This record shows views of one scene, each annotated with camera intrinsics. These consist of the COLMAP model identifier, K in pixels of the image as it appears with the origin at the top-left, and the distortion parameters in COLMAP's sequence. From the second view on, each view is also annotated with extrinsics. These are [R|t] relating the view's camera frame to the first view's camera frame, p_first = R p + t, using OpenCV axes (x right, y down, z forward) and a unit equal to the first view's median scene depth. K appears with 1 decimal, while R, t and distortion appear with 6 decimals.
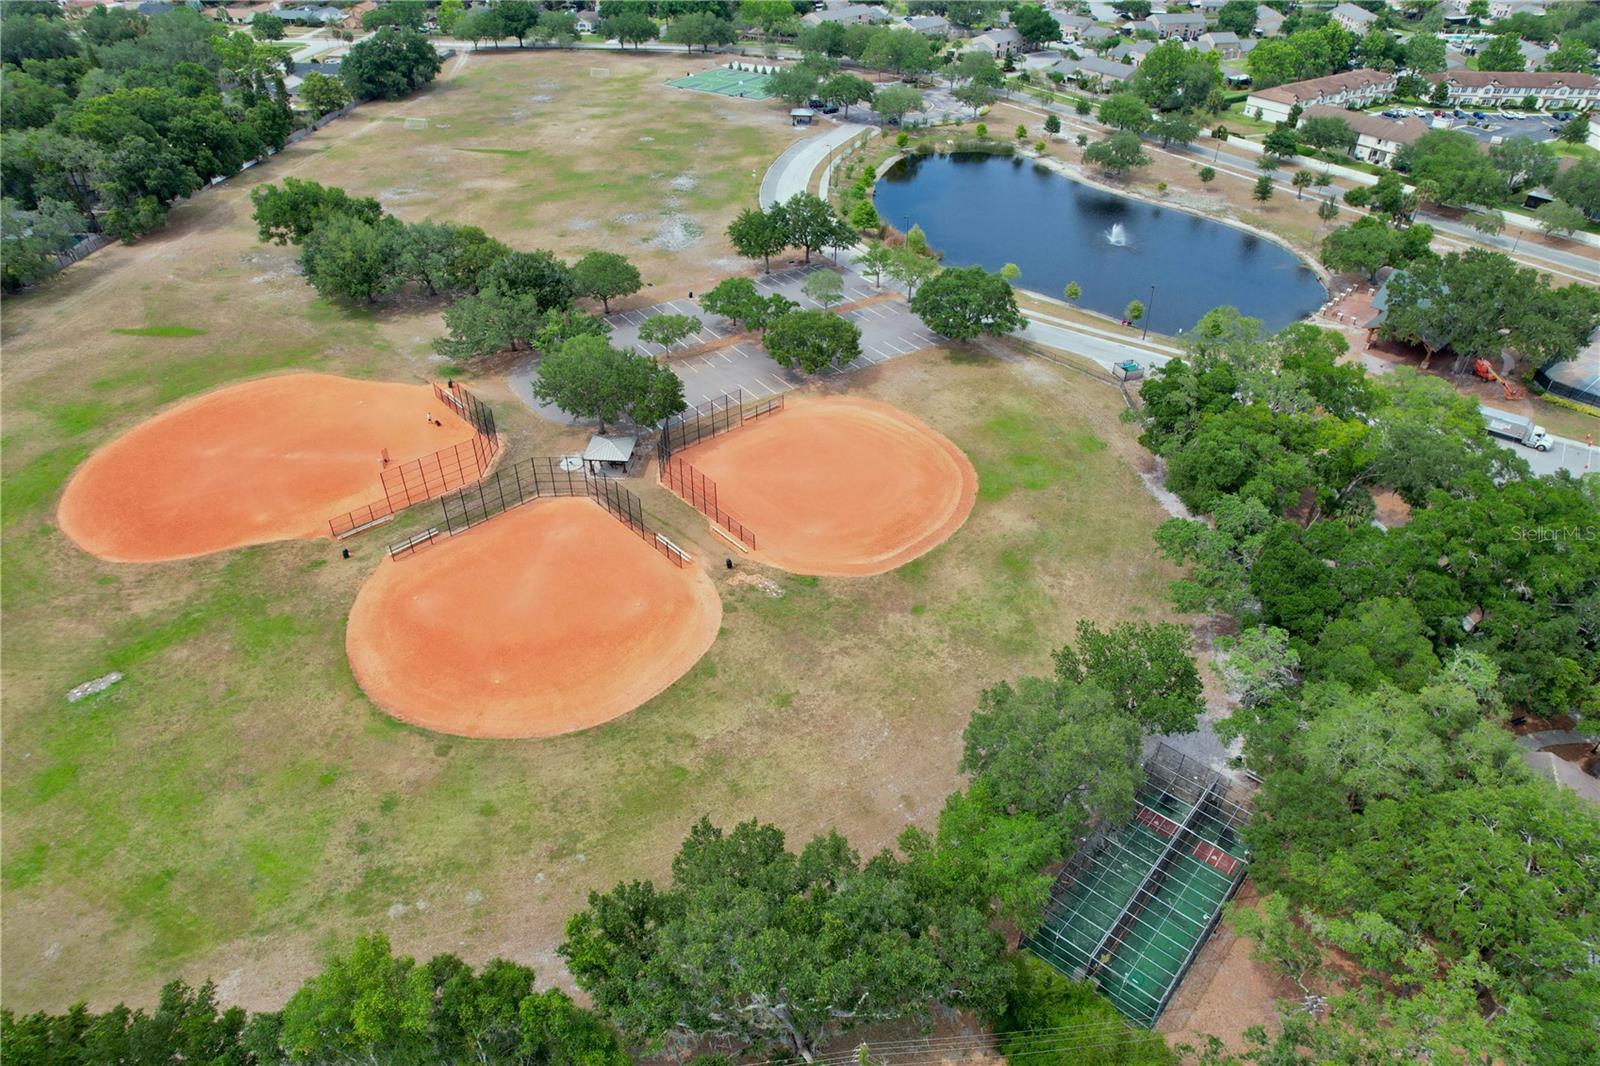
lens RADIAL K [[1024.8, 0, 807.9], [0, 1024.8, 536.6], [0, 0, 1]] dist [-0.080989, 0.078662]
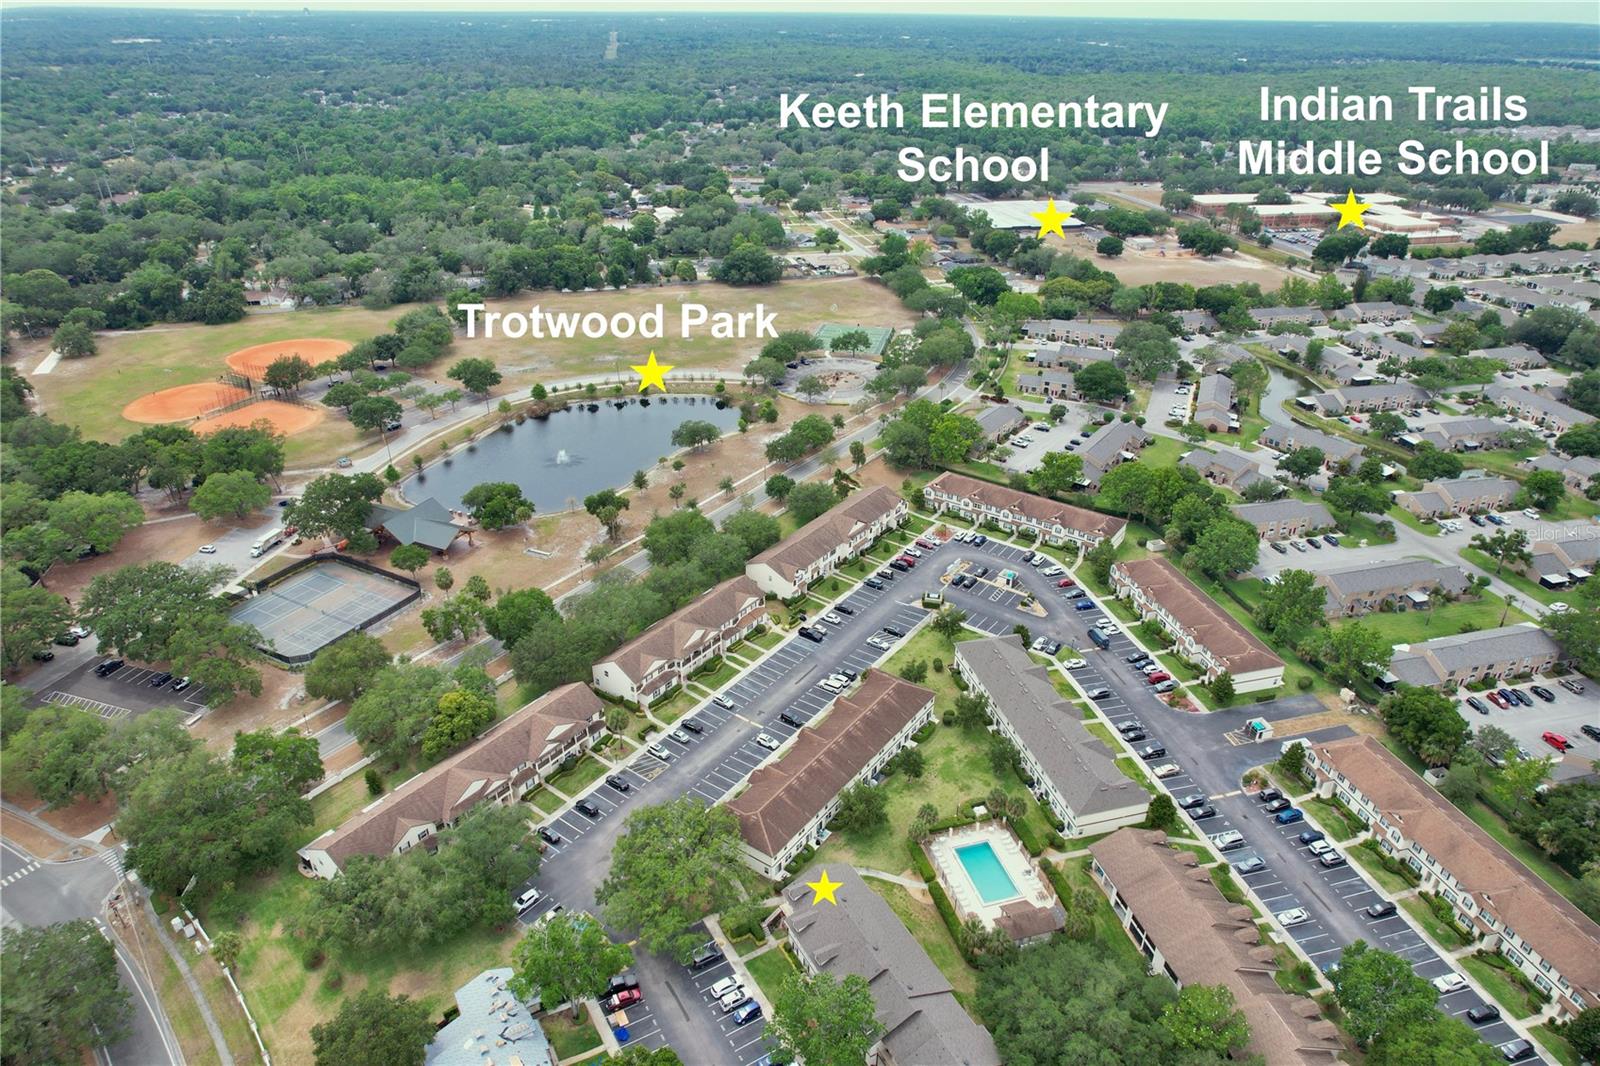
lens RADIAL K [[1024.8, 0, 807.9], [0, 1024.8, 536.6], [0, 0, 1]] dist [-0.080989, 0.078662]
pose [[0.343521, 0.432974, -0.833383, 3.046877], [-0.560790, 0.806381, 0.187787, -1.210297], [0.753331, 0.402844, 0.519816, 0.937318]]
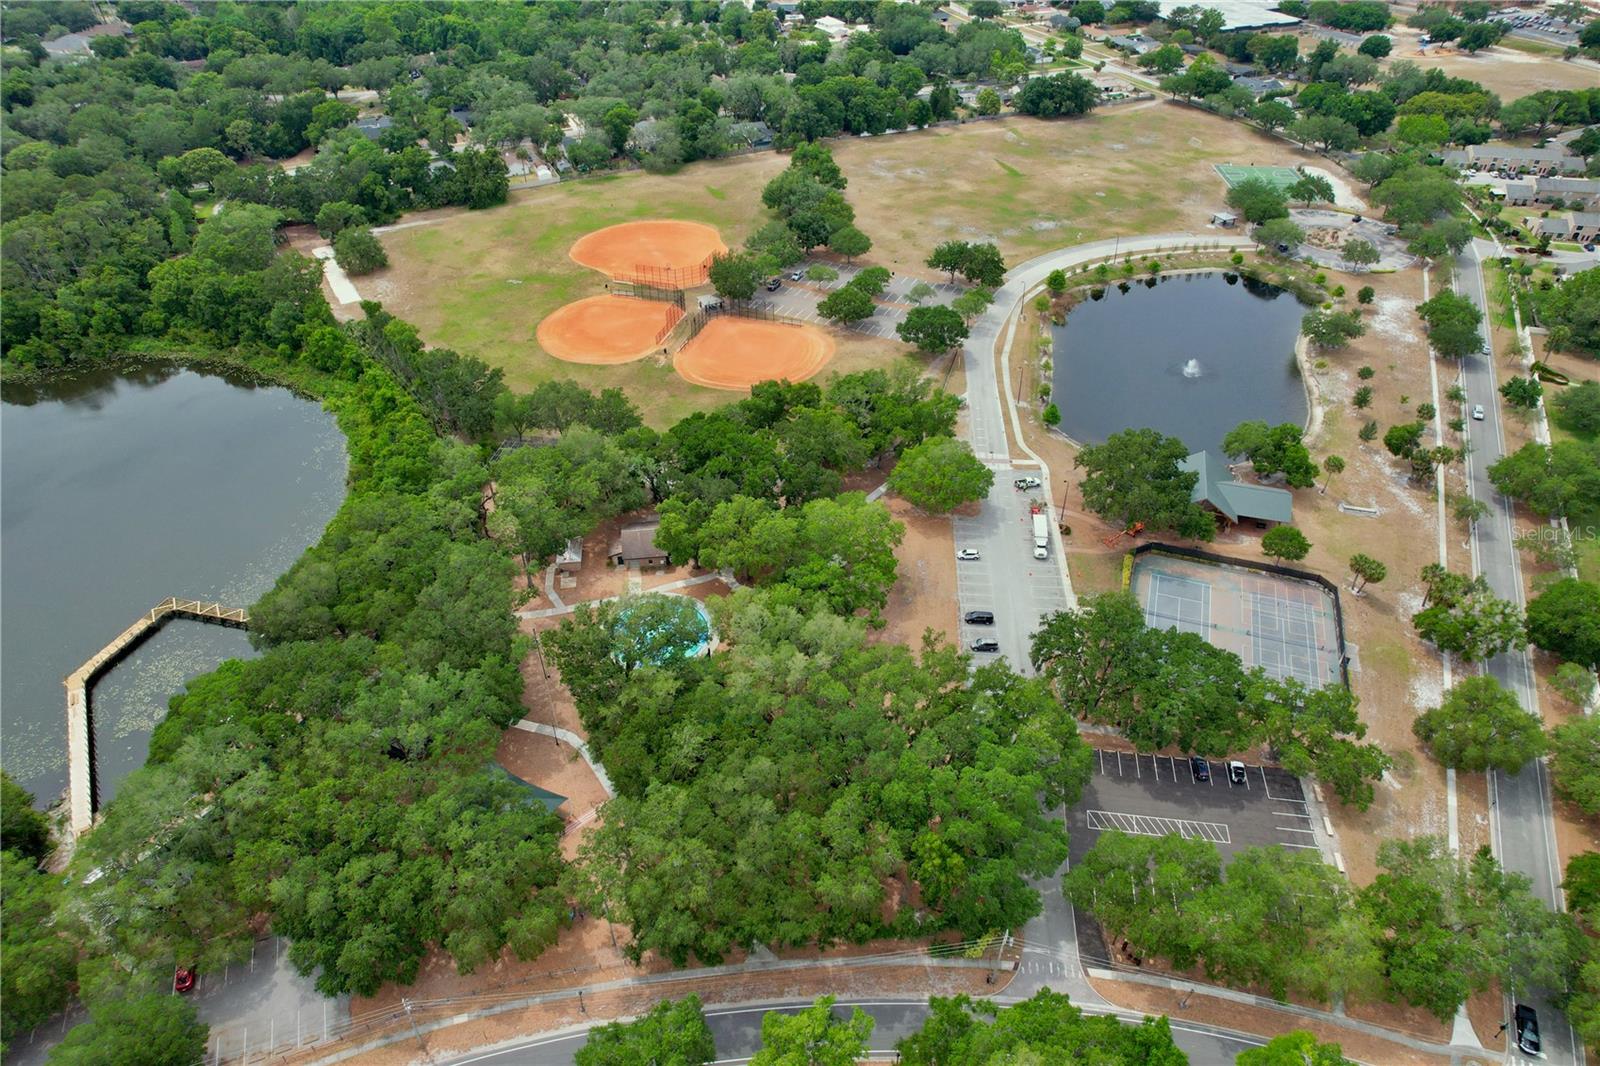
lens RADIAL K [[1024.8, 0, 807.9], [0, 1024.8, 536.6], [0, 0, 1]] dist [-0.080989, 0.078662]
pose [[0.503883, 0.529843, -0.682179, 1.781250], [-0.512178, 0.819223, 0.257970, -0.369160], [0.695540, 0.219410, 0.684166, -0.213906]]
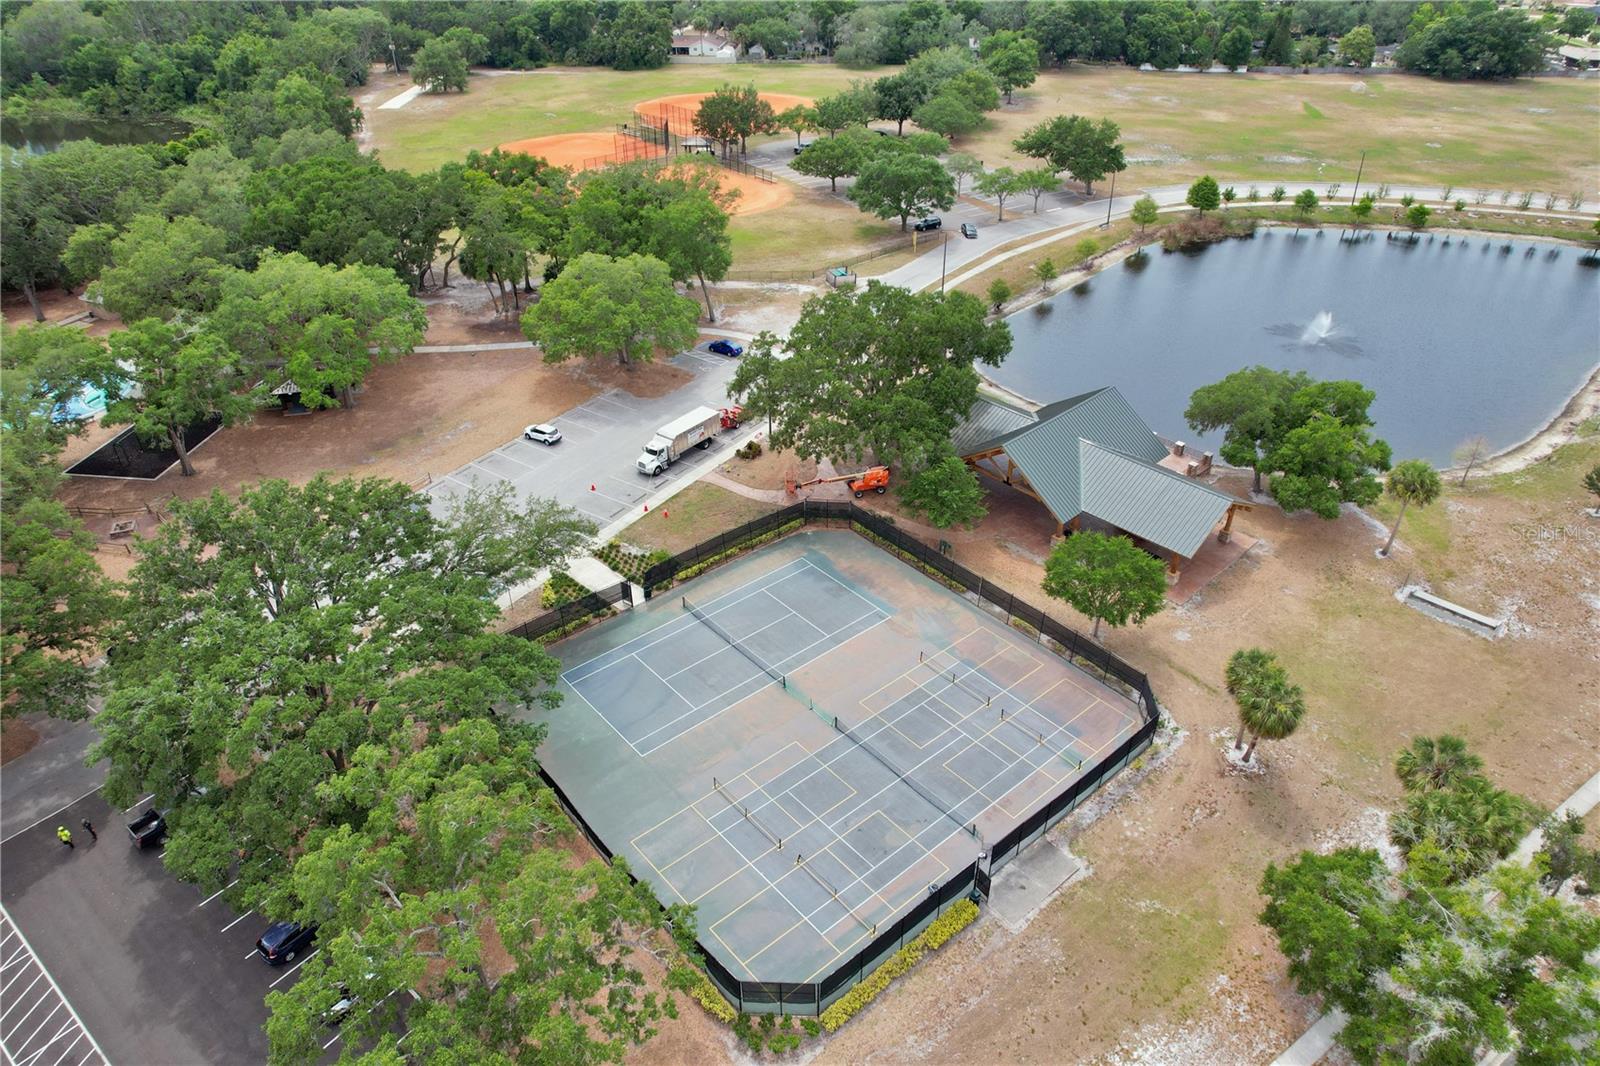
lens RADIAL K [[1024.8, 0, 807.9], [0, 1024.8, 536.6], [0, 0, 1]] dist [-0.080989, 0.078662]
pose [[-0.010275, 0.546362, -0.837486, 1.595200], [-0.591762, 0.671802, 0.445533, -0.525957], [0.806047, 0.500170, 0.316414, 1.049427]]
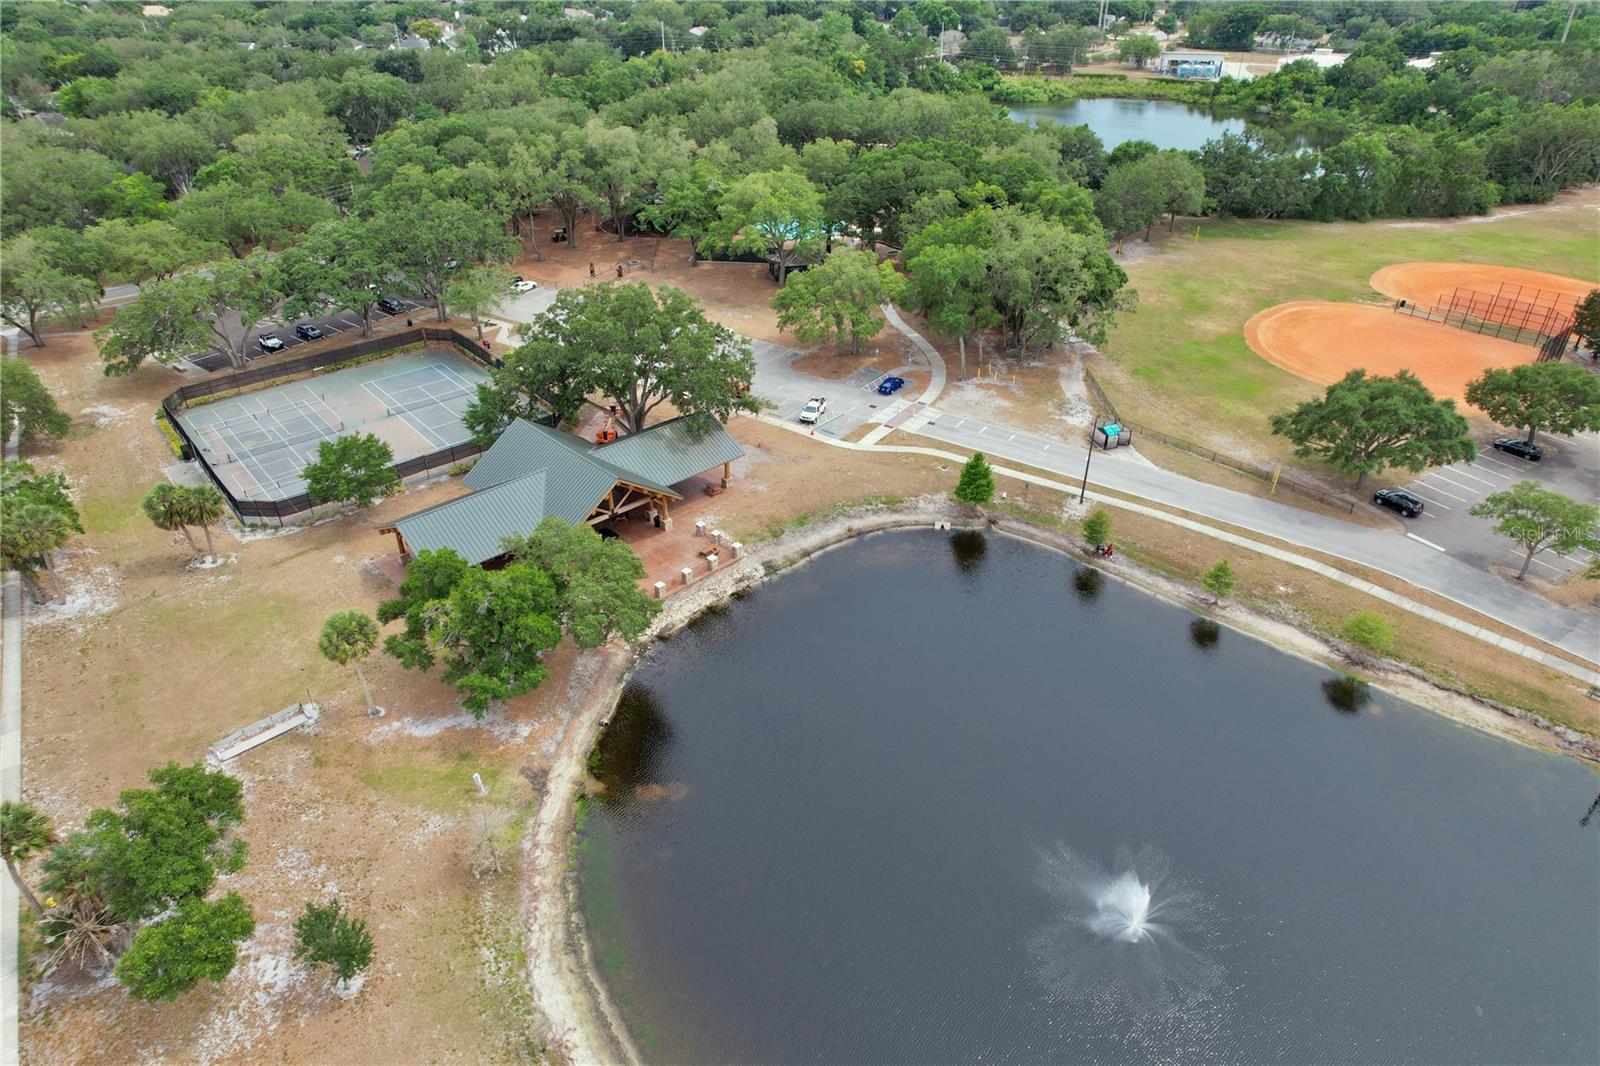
lens RADIAL K [[1024.8, 0, 807.9], [0, 1024.8, 536.6], [0, 0, 1]] dist [-0.080989, 0.078662]
pose [[-0.999886, -0.015081, -0.001068, 0.700927], [-0.006626, 0.373625, 0.927556, -1.076384], [-0.013589, 0.927457, -0.373682, 1.765609]]
